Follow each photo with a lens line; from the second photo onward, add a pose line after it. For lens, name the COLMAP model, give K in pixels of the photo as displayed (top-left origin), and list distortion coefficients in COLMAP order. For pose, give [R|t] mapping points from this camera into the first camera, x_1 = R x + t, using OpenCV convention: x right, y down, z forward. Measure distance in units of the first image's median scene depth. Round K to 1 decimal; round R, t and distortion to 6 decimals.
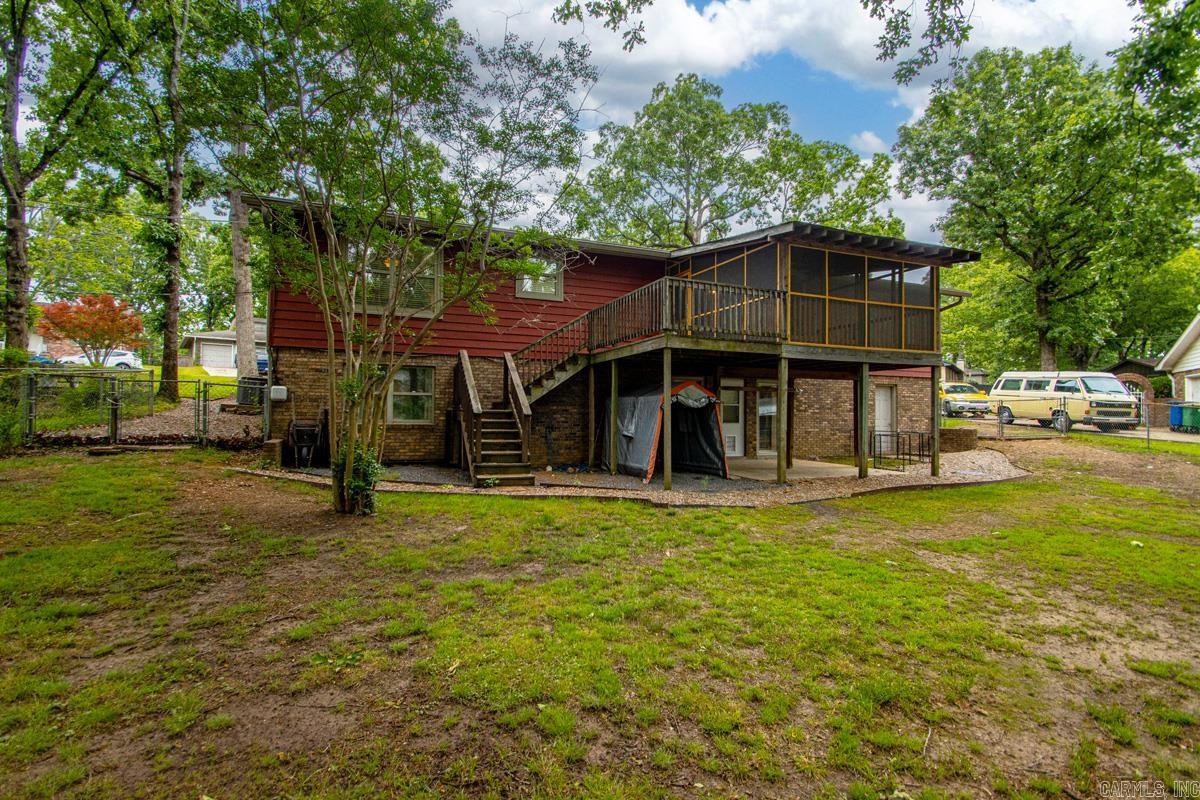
lens RADIAL K [[559.9, 0, 584.3], [0, 559.9, 412.5], [0, 0, 1]] dist [0.001910, -0.010276]
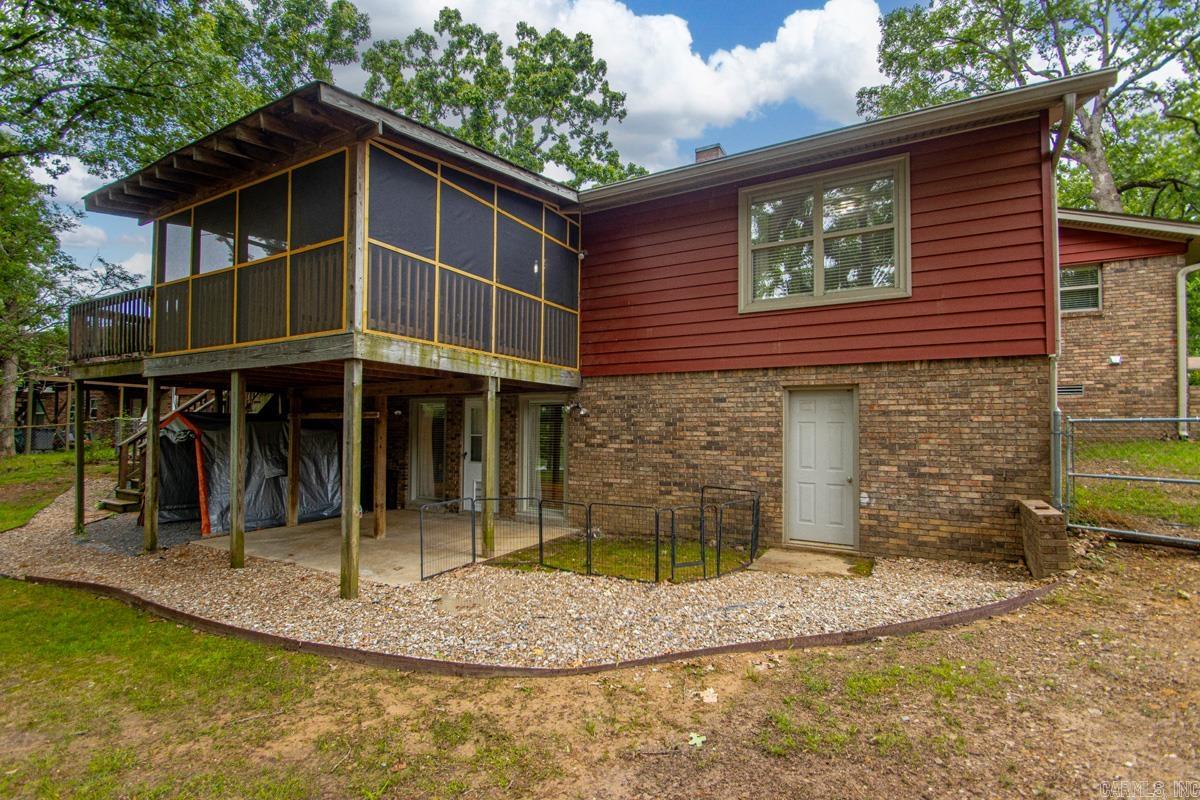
lens RADIAL K [[564.3, 0, 599.1], [0, 564.3, 421.6], [0, 0, 1]] dist [0.001482, -0.010491]
pose [[0.611421, -0.015025, -0.791163, 1.219189], [0.000509, 0.999827, -0.018594, -0.023772], [0.791305, 0.010966, 0.611323, 0.952646]]
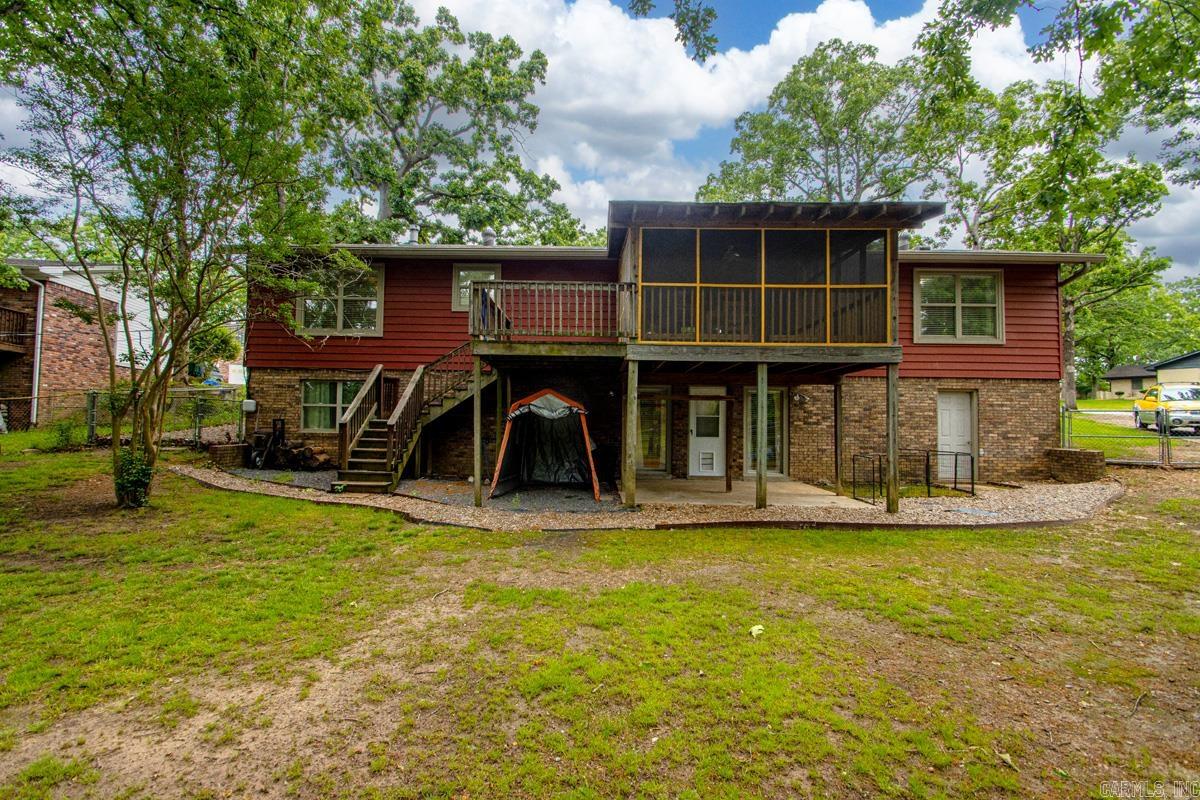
lens RADIAL K [[559.9, 0, 584.3], [0, 559.9, 412.5], [0, 0, 1]] dist [0.001910, -0.010276]
pose [[0.918214, -0.001921, -0.396079, 0.591651], [-0.006608, 0.999775, -0.020167, -0.000619], [0.396029, 0.021135, 0.917995, 0.178397]]
